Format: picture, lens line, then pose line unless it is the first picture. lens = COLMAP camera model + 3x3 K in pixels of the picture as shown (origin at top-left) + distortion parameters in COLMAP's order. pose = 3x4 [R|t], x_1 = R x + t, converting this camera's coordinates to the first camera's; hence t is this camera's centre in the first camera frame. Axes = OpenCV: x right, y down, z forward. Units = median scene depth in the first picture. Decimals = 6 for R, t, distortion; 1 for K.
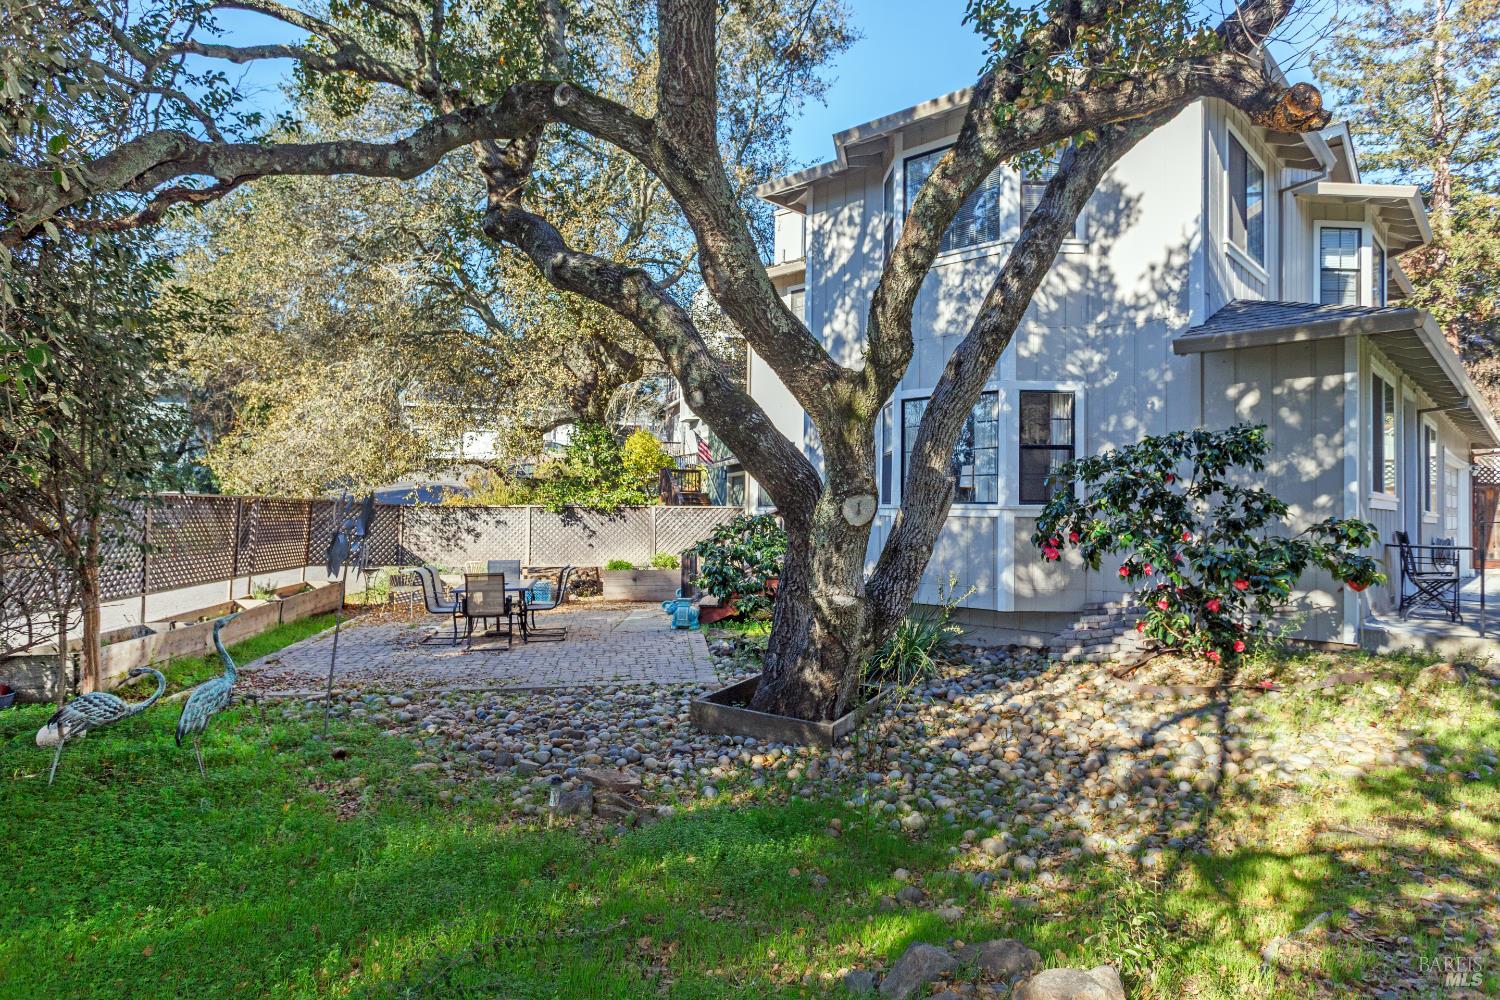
lens RADIAL K [[892.9, 0, 749.8], [0, 892.9, 497.4], [0, 0, 1]] dist [0.004872, -0.001305]
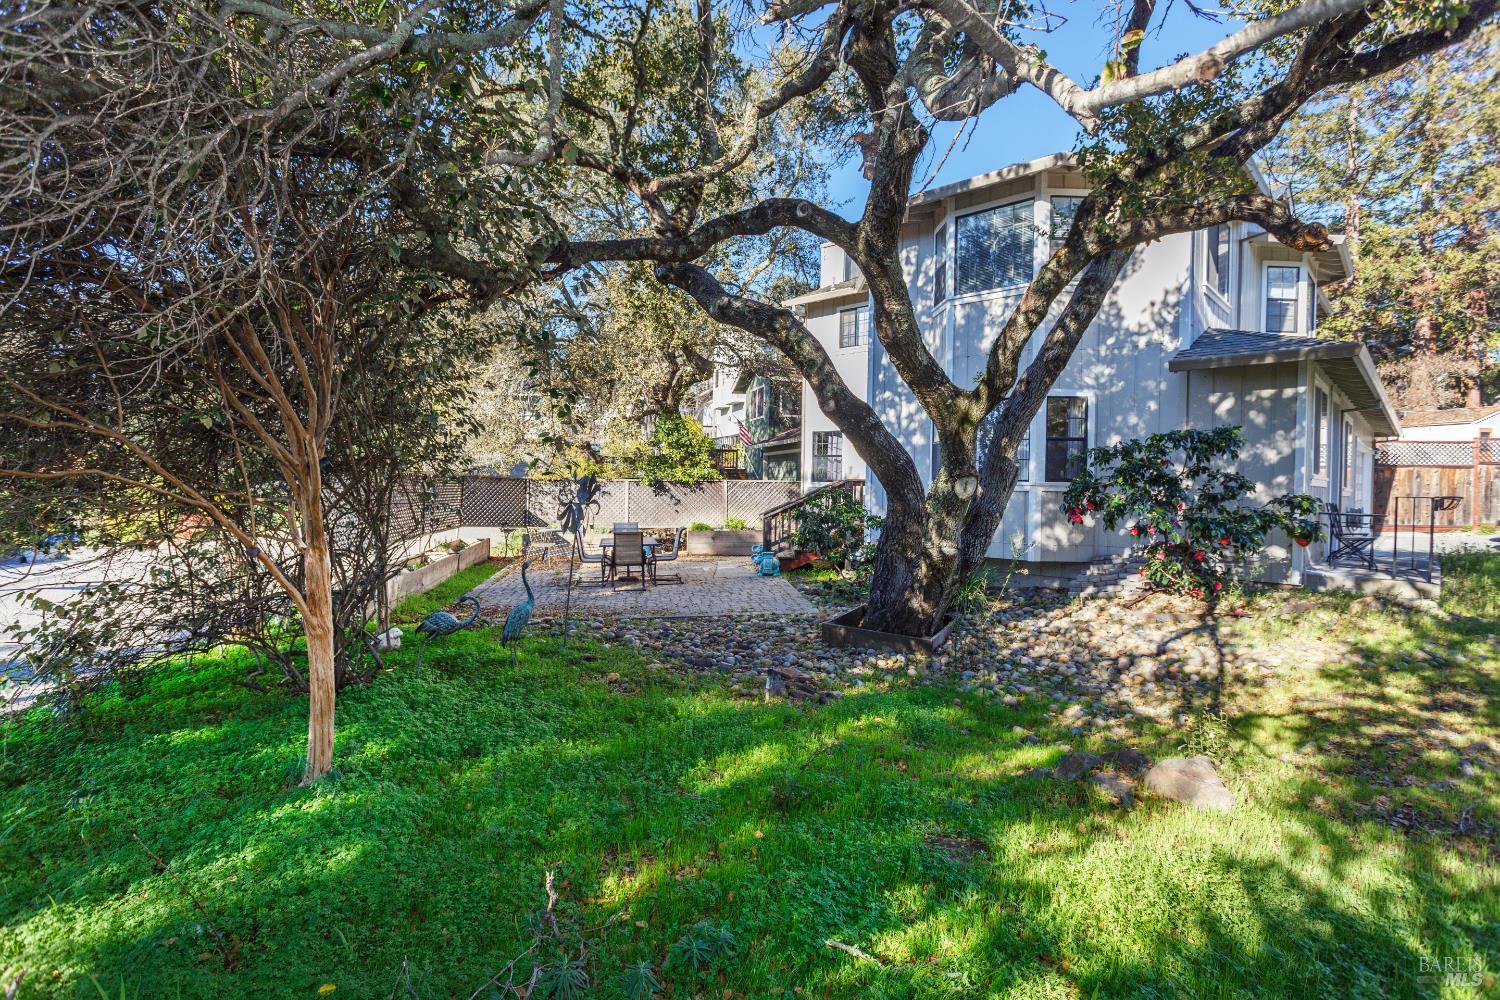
lens RADIAL K [[756.9, 0, 748.0], [0, 756.9, 496.4], [0, 0, 1]] dist [-0.001030, 0.002303]
pose [[0.999994, 0.003206, -0.001131, -0.154820], [-0.003166, 0.999423, 0.033812, -0.007683], [0.001239, -0.033808, 0.999428, -0.143722]]
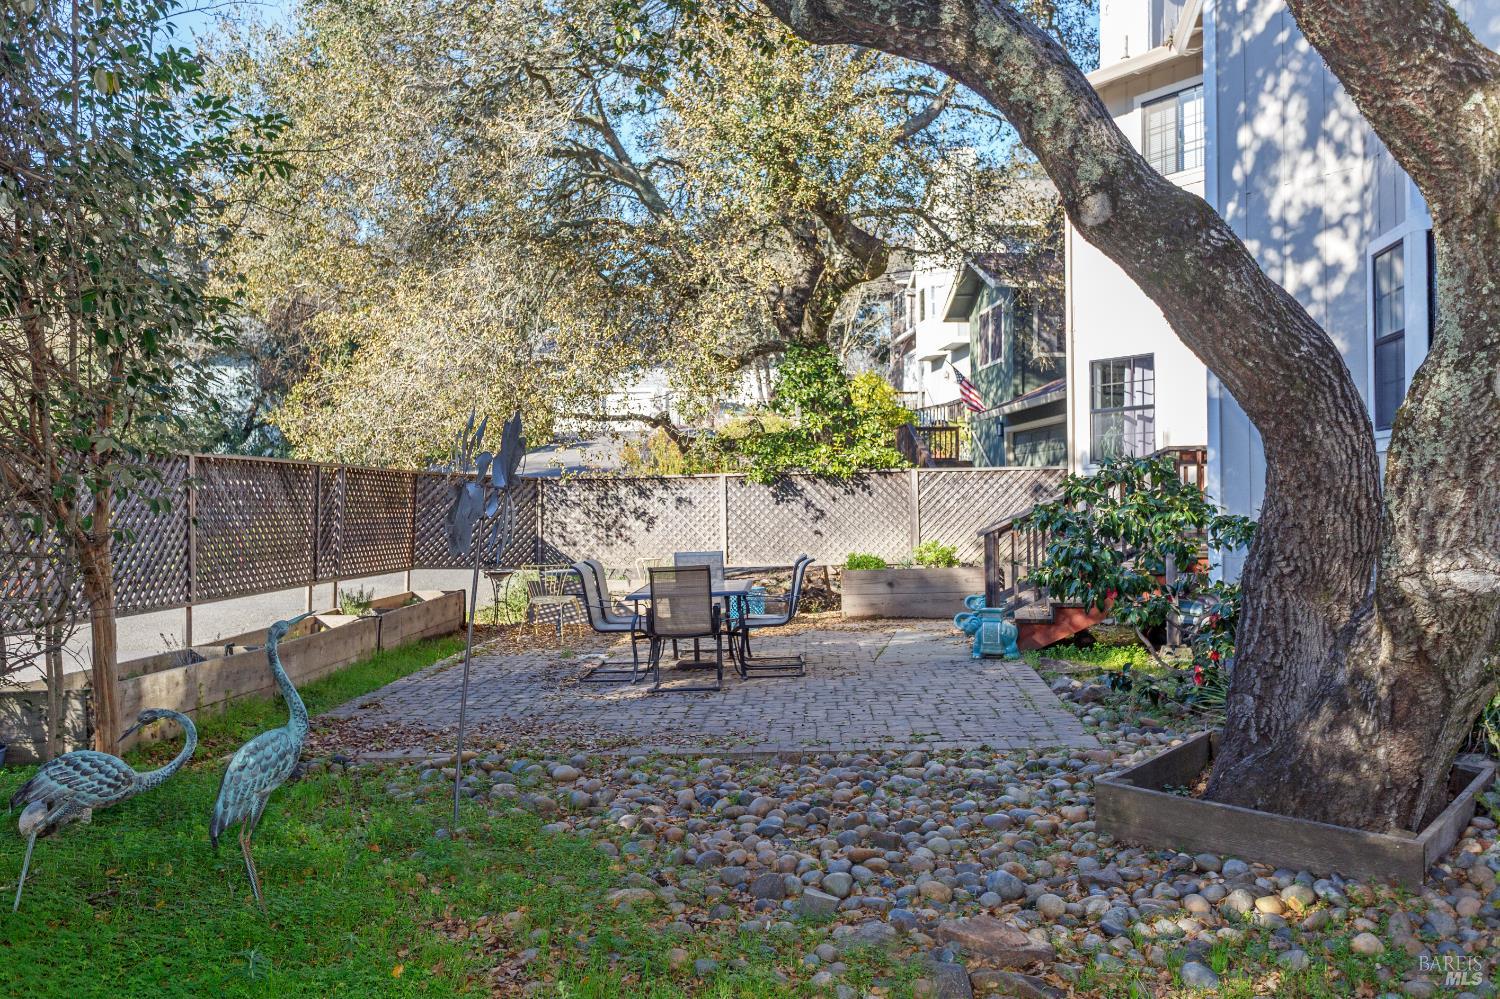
lens RADIAL K [[1261.6, 0, 737.0], [0, 1261.6, 509.2], [0, 0, 1]] dist [0.031679, -0.017474]
pose [[0.978745, -0.022999, -0.203788, -0.100587], [0.026952, 0.999498, 0.016646, 0.040526], [0.203303, -0.021784, 0.978873, 0.193205]]
